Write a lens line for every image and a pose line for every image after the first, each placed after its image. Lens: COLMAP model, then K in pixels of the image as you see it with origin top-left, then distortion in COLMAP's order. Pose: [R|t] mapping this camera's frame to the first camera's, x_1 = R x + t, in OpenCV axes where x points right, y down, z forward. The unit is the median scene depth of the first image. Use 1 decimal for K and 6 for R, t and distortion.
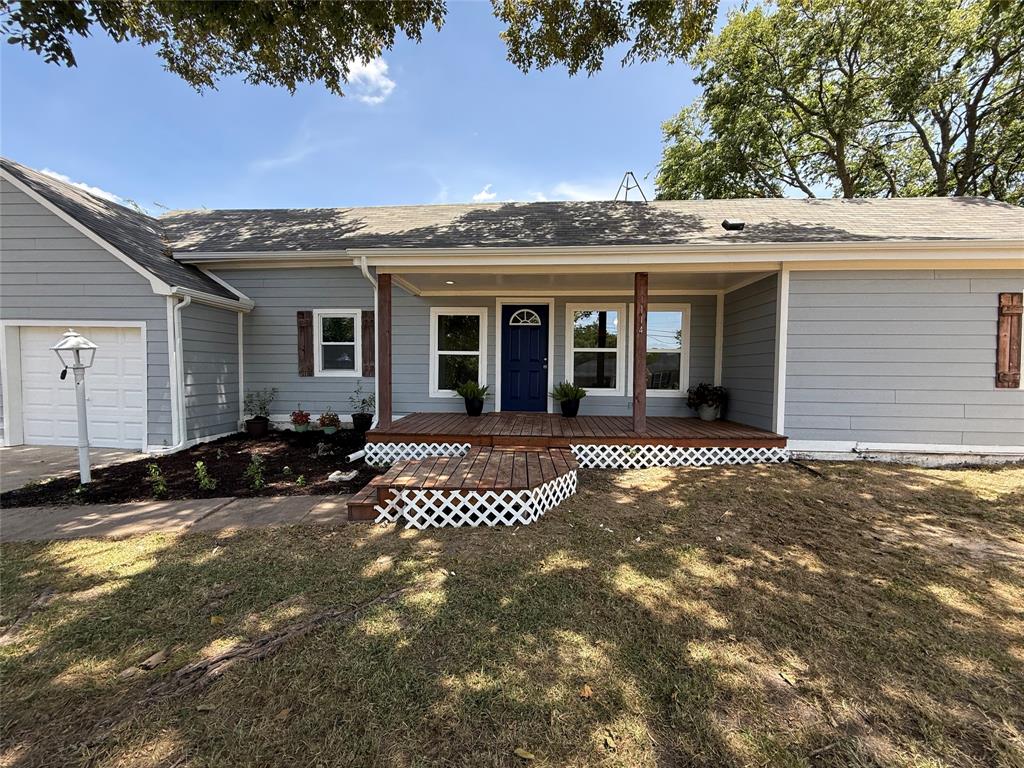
lens RADIAL K [[407.7, 0, 512.0], [0, 407.7, 384.0], [0, 0, 1]] dist [-0.000184, 0.000135]
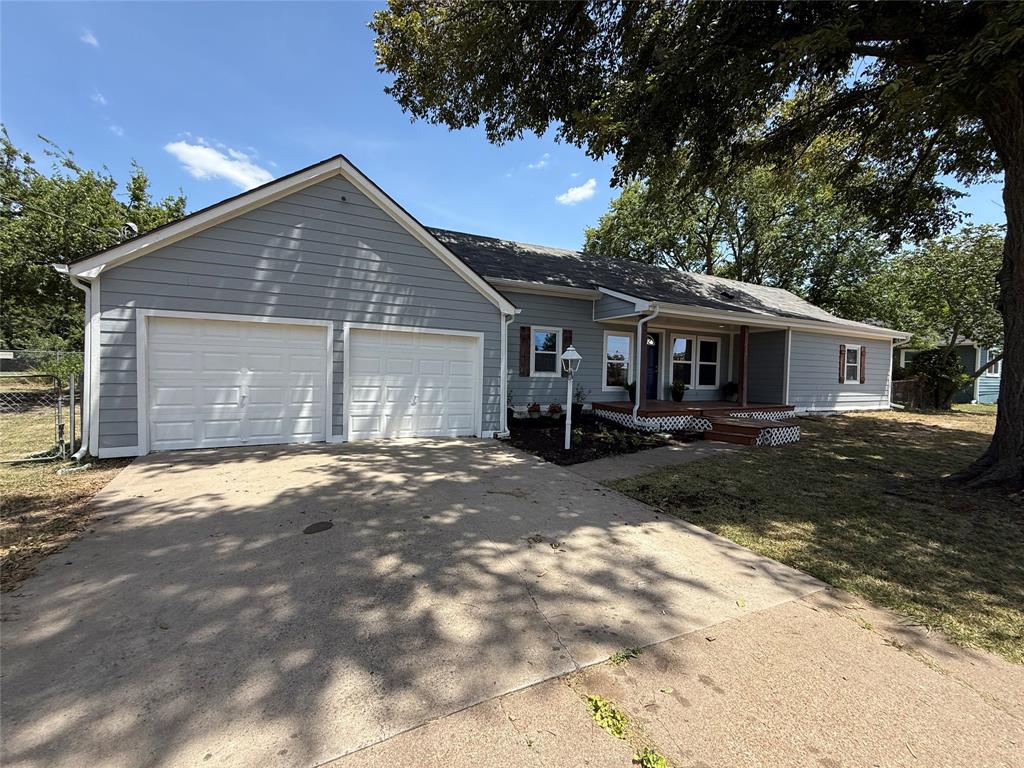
lens RADIAL K [[407.7, 0, 512.0], [0, 407.7, 384.0], [0, 0, 1]] dist [-0.000184, 0.000135]
pose [[0.869141, -0.003784, 0.494551, -1.250306], [0.003284, 0.999993, 0.001881, 0.002032], [-0.494554, -0.000010, 0.869147, -0.117490]]
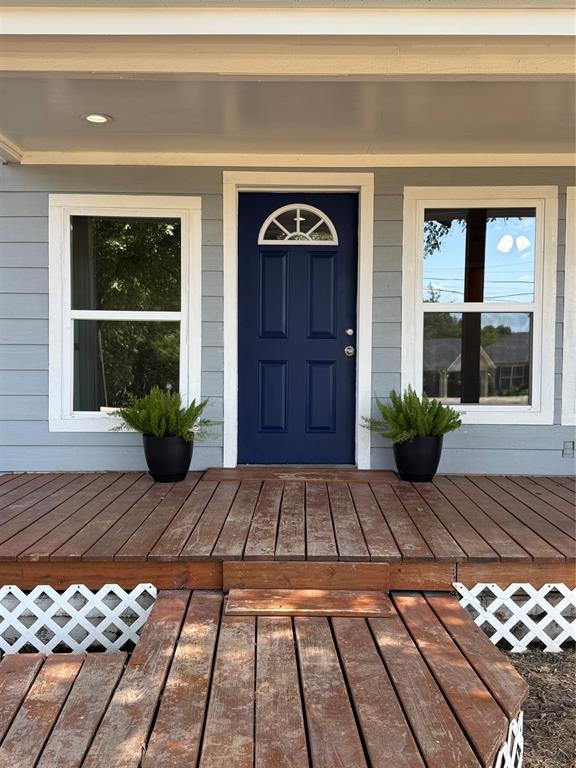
lens RADIAL K [[775.3, 0, 288.0], [0, 775.3, 384.0], [0, 0, 1]] dist [0.123358, -0.000861]
pose [[0.998371, -0.005904, 0.056745, -0.021352], [0.005919, 0.999982, -0.000092, -0.010639], [-0.056744, 0.000428, 0.998389, 0.260169]]
